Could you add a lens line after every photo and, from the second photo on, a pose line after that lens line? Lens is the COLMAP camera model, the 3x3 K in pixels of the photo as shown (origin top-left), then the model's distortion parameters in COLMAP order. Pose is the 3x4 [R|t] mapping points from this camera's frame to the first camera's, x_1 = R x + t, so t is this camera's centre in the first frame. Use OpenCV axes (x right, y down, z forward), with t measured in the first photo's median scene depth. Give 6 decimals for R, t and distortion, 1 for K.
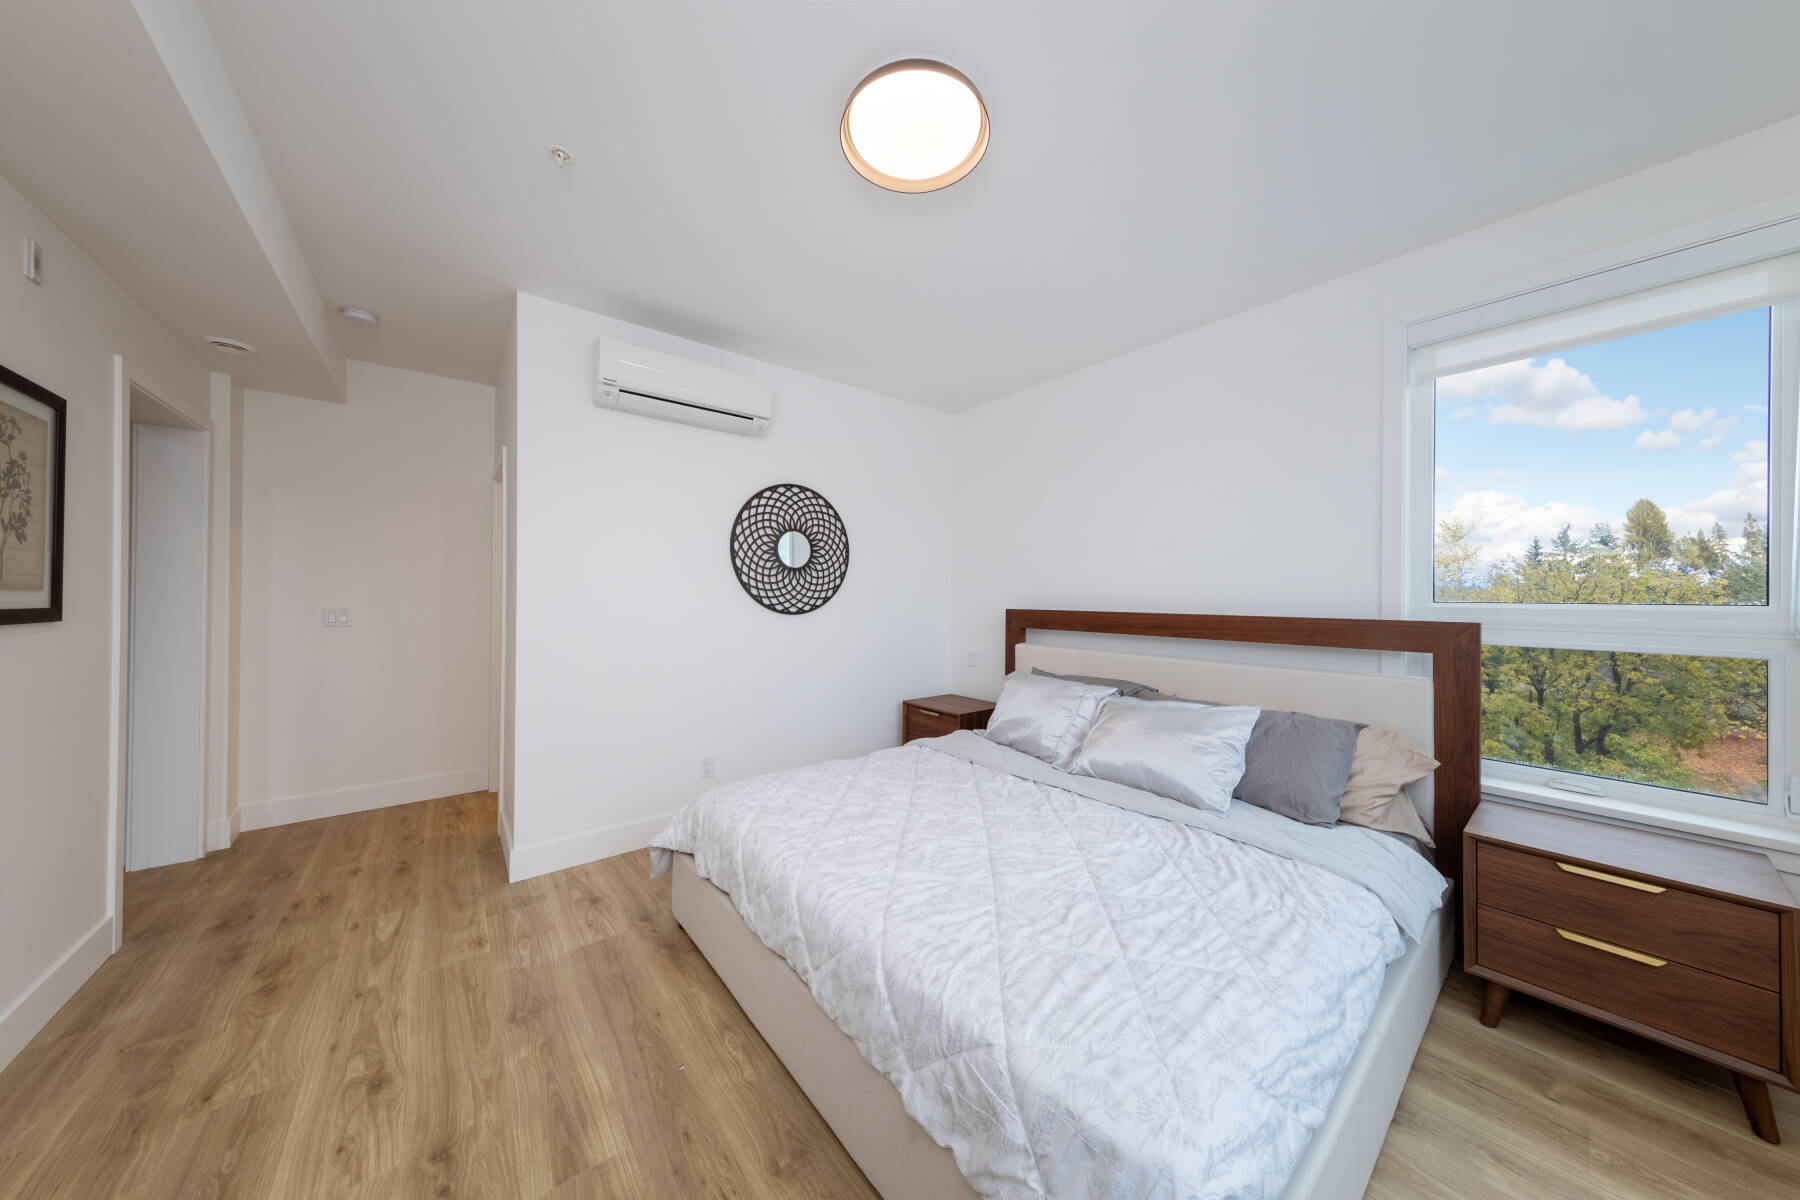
lens RADIAL K [[561.9, 0, 900.8], [0, 561.9, 594.1], [0, 0, 1]] dist [0.006373, -0.000099]
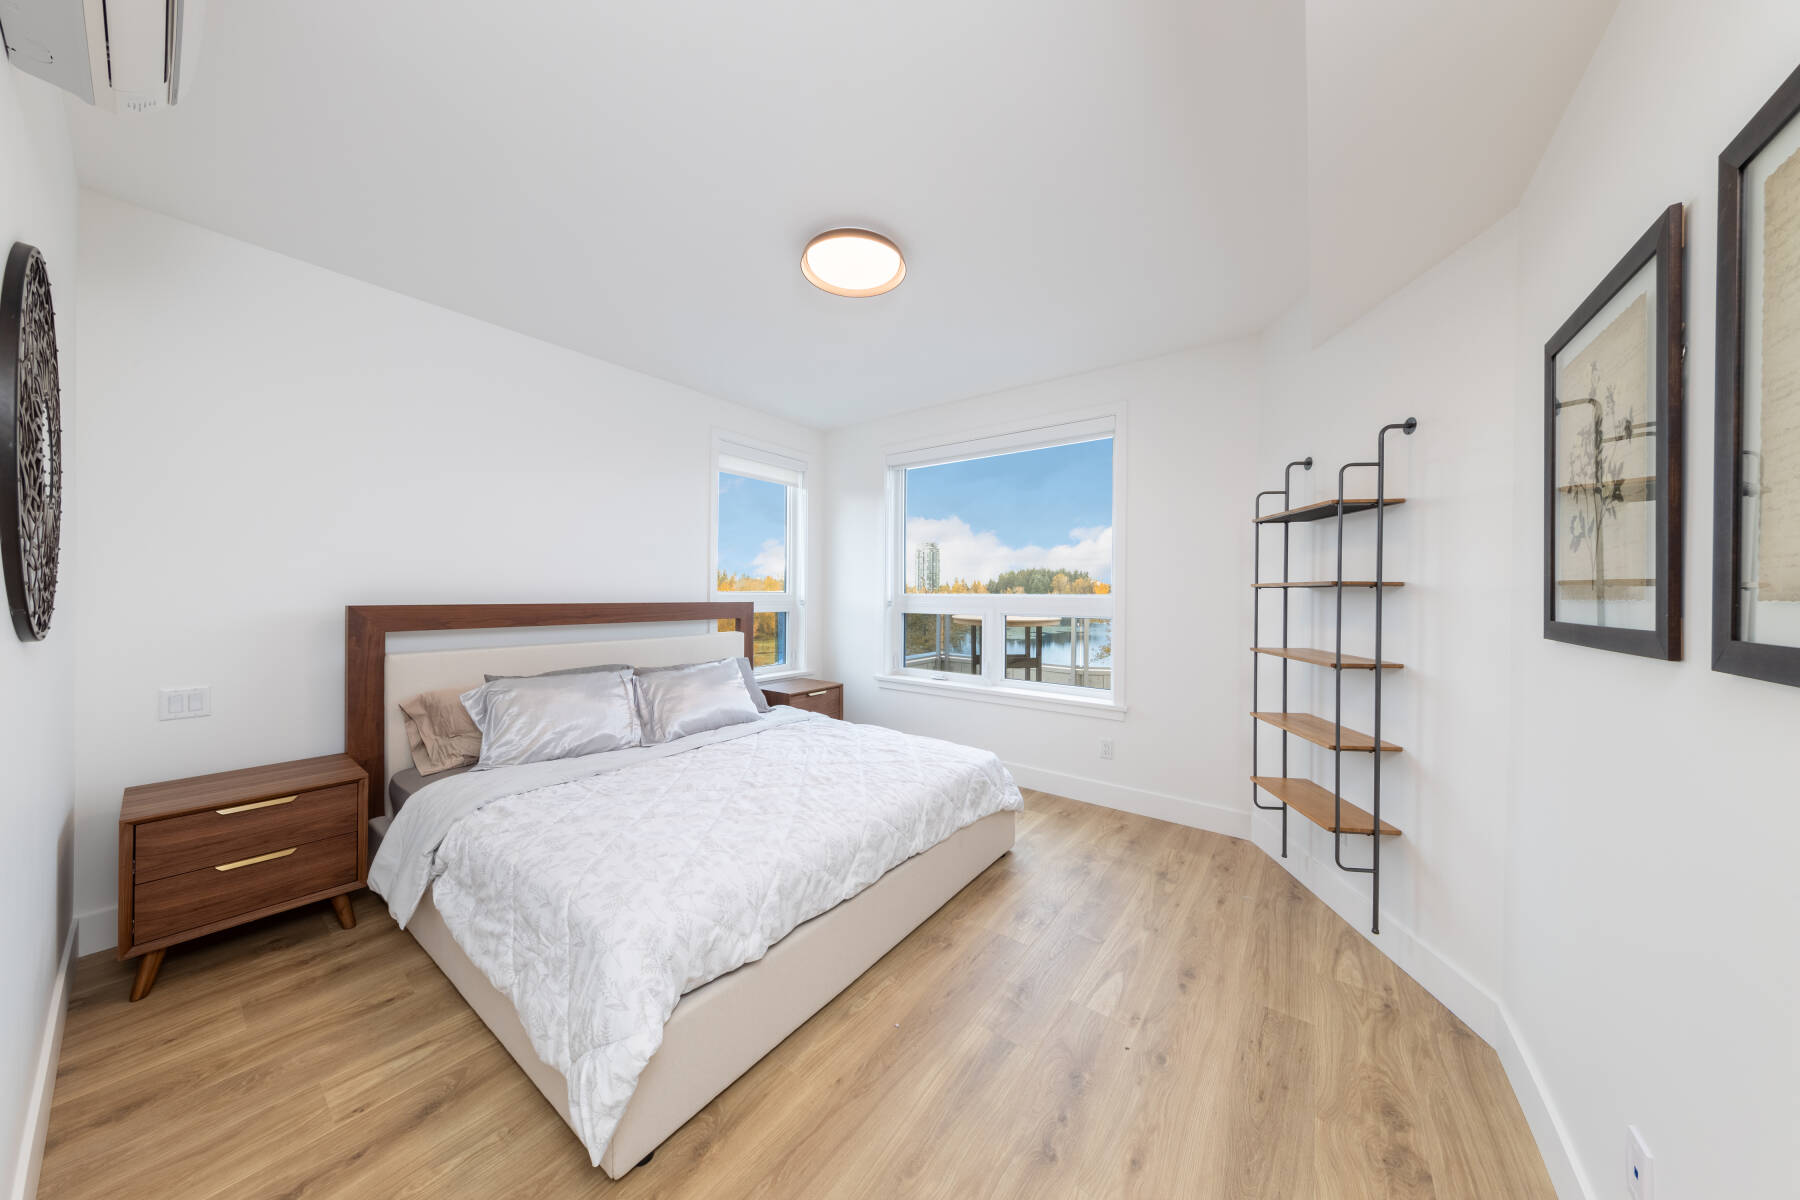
lens RADIAL K [[562.6, 0, 898.3], [0, 562.6, 594.3], [0, 0, 1]] dist [0.007806, -0.001817]
pose [[-0.244293, -0.011774, 0.969630, -0.676938], [-0.012439, 0.999882, 0.009007, -0.001185], [-0.969622, -0.009861, -0.244411, 0.600289]]
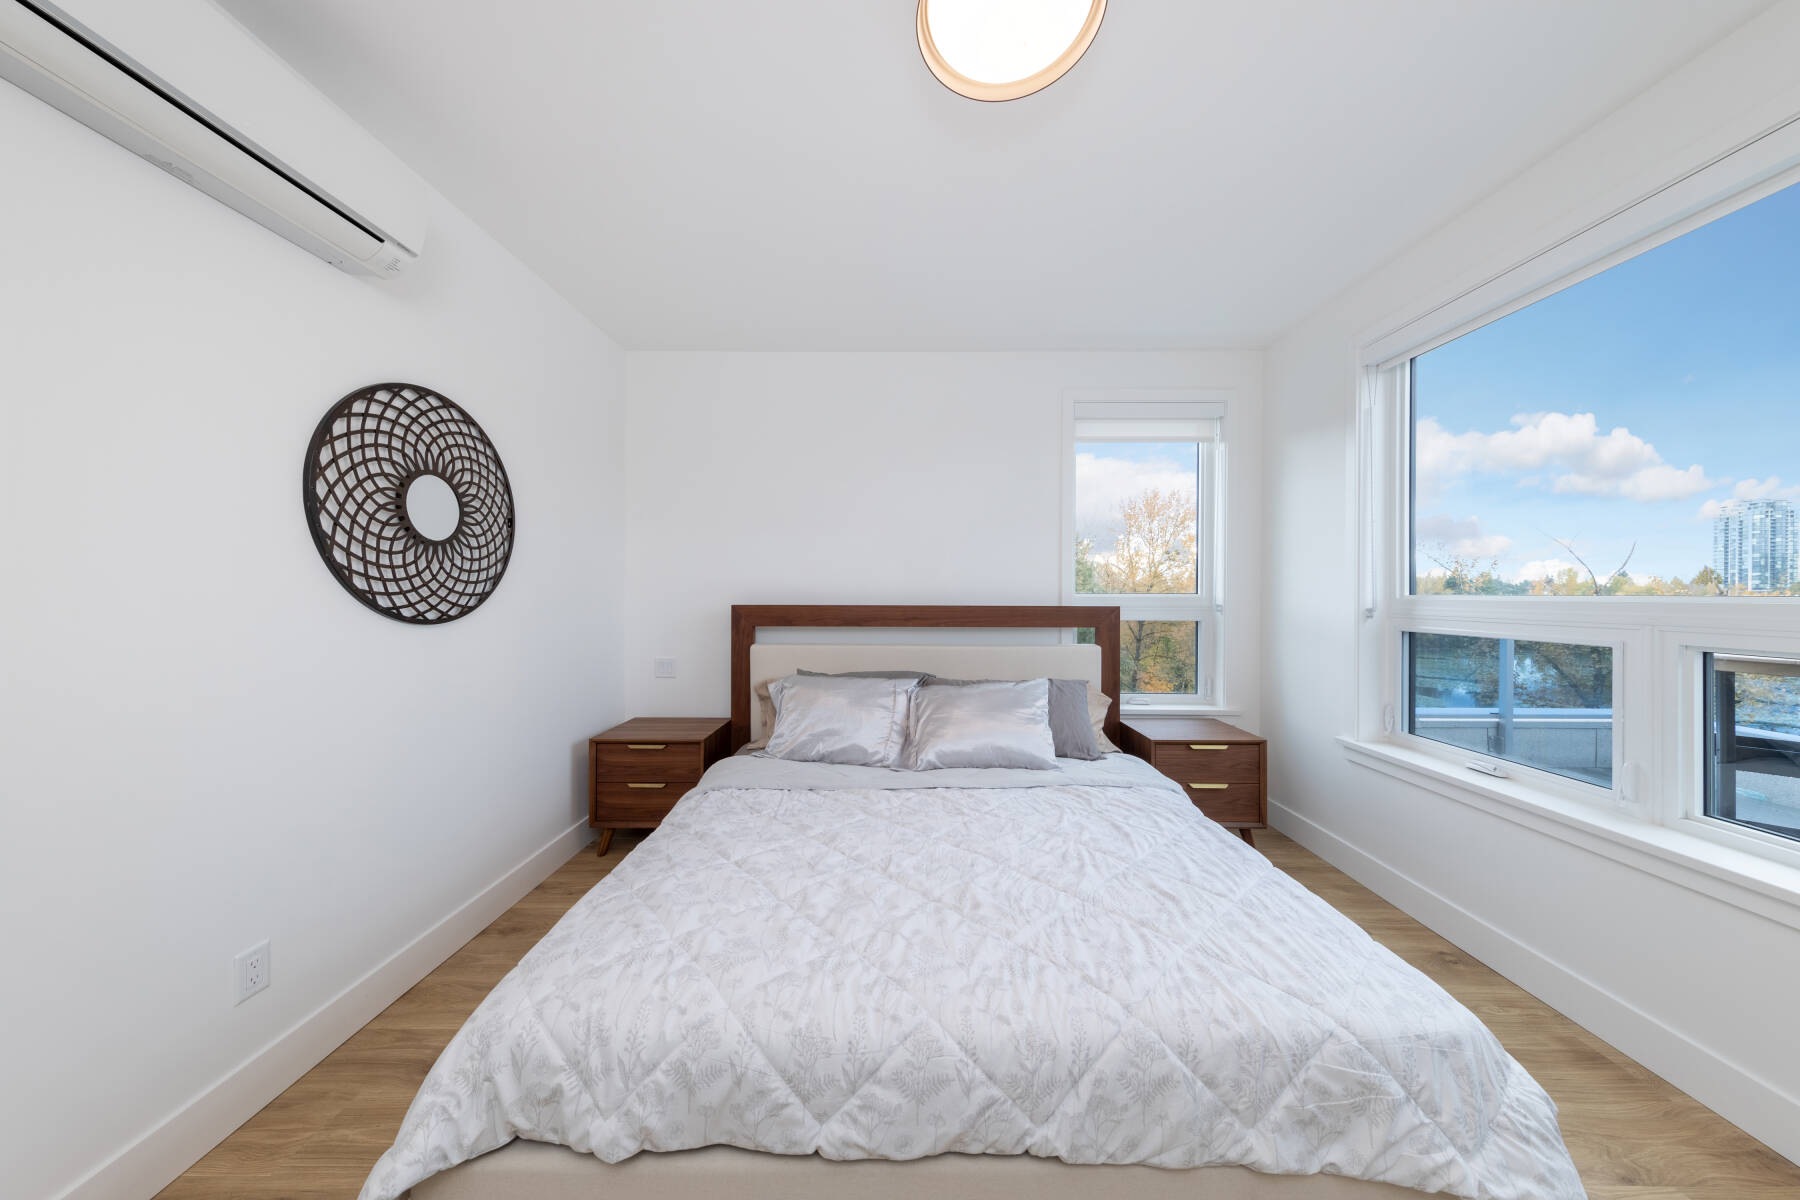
lens RADIAL K [[562.6, 0, 898.3], [0, 562.6, 594.3], [0, 0, 1]] dist [0.007806, -0.001817]
pose [[0.633681, -0.009905, 0.773531, -0.343887], [-0.001488, 0.999901, 0.014023, -0.002055], [-0.773593, -0.010037, 0.633603, 0.296559]]
